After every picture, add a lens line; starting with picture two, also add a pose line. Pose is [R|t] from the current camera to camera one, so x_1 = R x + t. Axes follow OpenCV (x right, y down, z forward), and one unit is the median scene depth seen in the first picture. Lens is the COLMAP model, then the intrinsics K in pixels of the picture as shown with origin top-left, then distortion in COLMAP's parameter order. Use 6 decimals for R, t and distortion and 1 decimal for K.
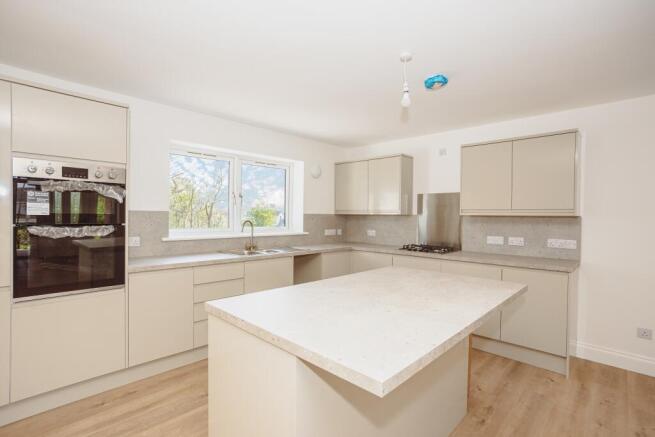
lens RADIAL K [[314.3, 0, 325.3], [0, 314.3, 218.9], [0, 0, 1]] dist [-0.004378, 0.000642]
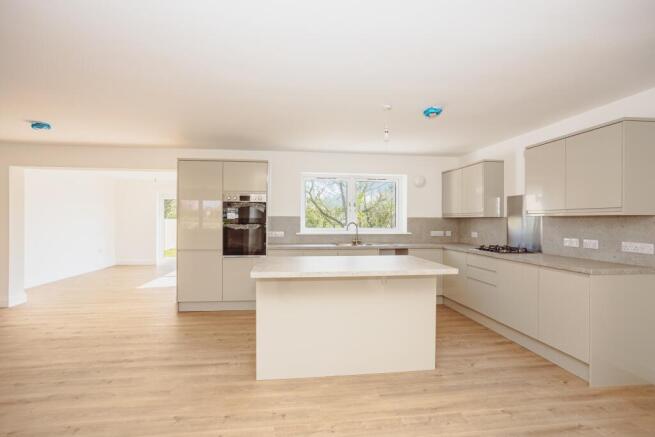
lens RADIAL K [[311.5, 0, 327.5], [0, 311.5, 218.5], [0, 0, 1]] dist [0.002780, 0.001062]
pose [[0.790084, -0.010750, -0.612905, 0.558621], [-0.001663, 0.999805, -0.019680, 0.016250], [0.612997, 0.016568, 0.789912, -0.183893]]
